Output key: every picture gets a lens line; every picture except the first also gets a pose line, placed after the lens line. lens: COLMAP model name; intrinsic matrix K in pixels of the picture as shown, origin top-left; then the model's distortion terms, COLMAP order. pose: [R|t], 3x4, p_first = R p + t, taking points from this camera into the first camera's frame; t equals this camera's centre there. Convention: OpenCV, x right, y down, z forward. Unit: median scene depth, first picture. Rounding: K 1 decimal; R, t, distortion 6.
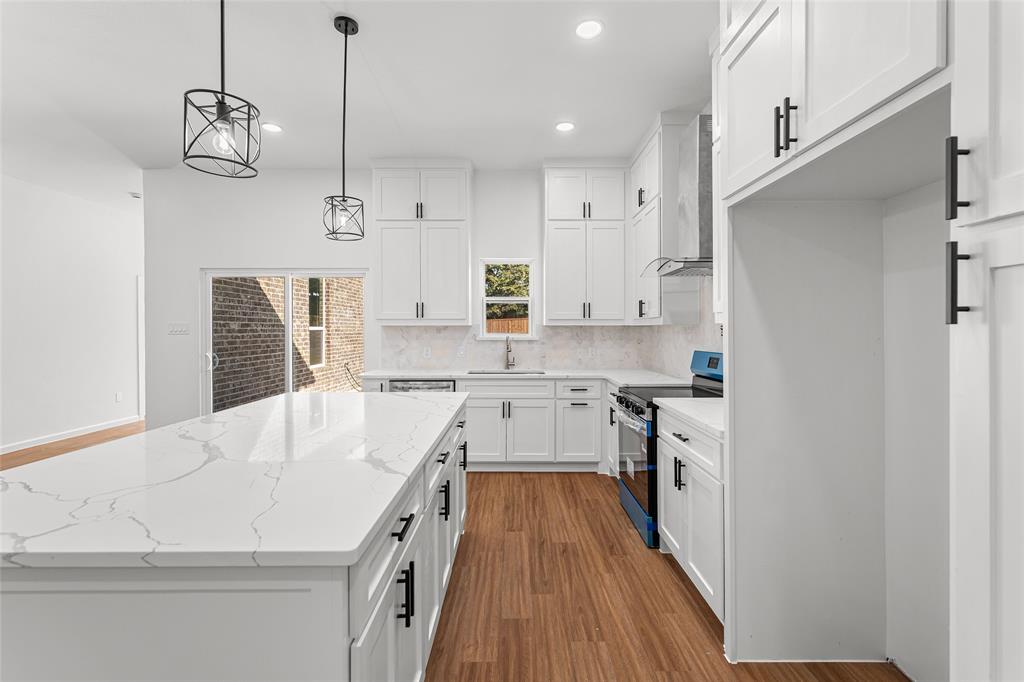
lens RADIAL K [[452.4, 0, 513.9], [0, 452.4, 333.8], [0, 0, 1]] dist [0.002167, 0.000059]
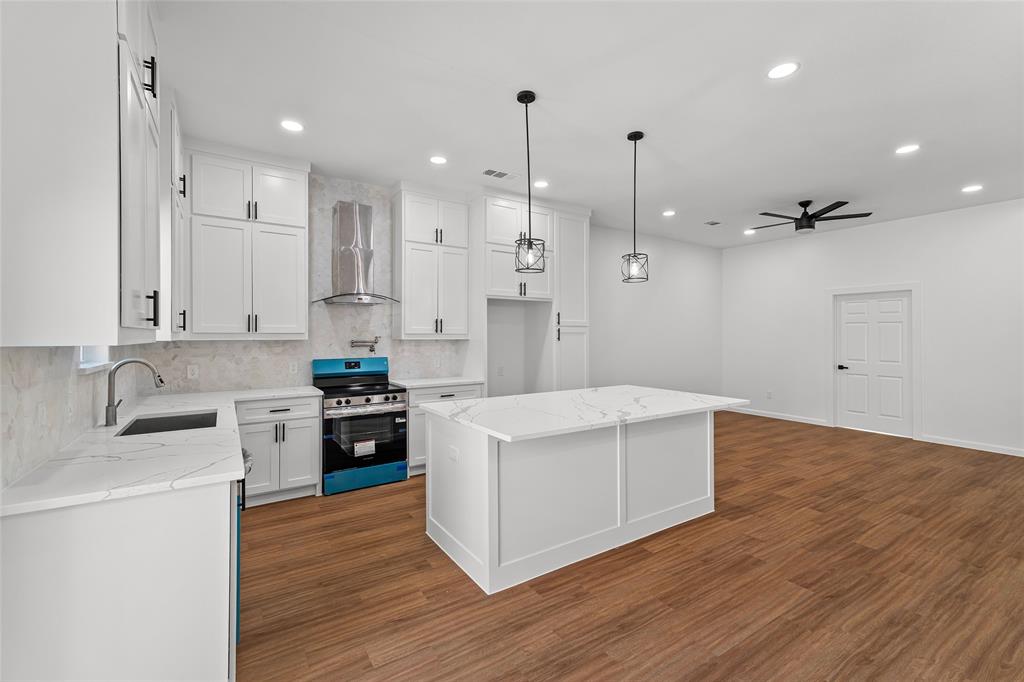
lens RADIAL K [[435.3, 0, 510.3], [0, 435.3, 337.8], [0, 0, 1]] dist [0.011018, 0.000089]
pose [[-0.538707, -0.002828, 0.842488, -0.742715], [0.009839, 0.999905, 0.009648, -0.025262], [-0.842436, 0.013487, -0.538628, 0.939992]]
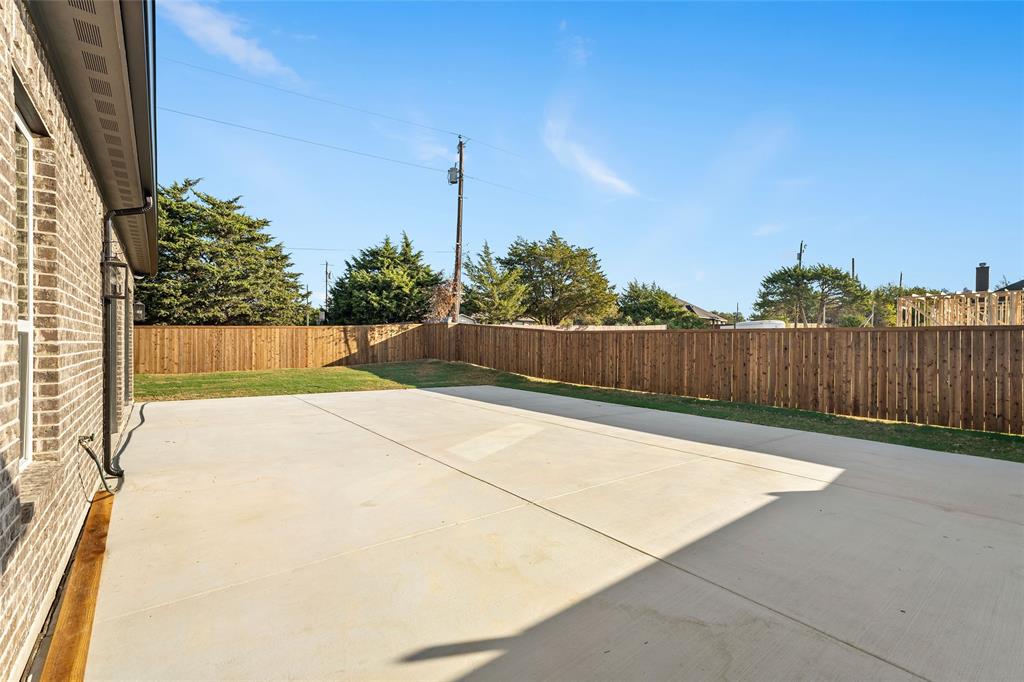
lens RADIAL K [[443.5, 0, 512.0], [0, 443.5, 351.1], [0, 0, 1]] dist [0.012326, -0.000095]
pose [[0.788823, 0.002173, 0.614616, -0.711994], [-0.006785, 0.999964, 0.005172, -0.001108], [-0.614583, -0.008250, 0.788809, 1.205673]]
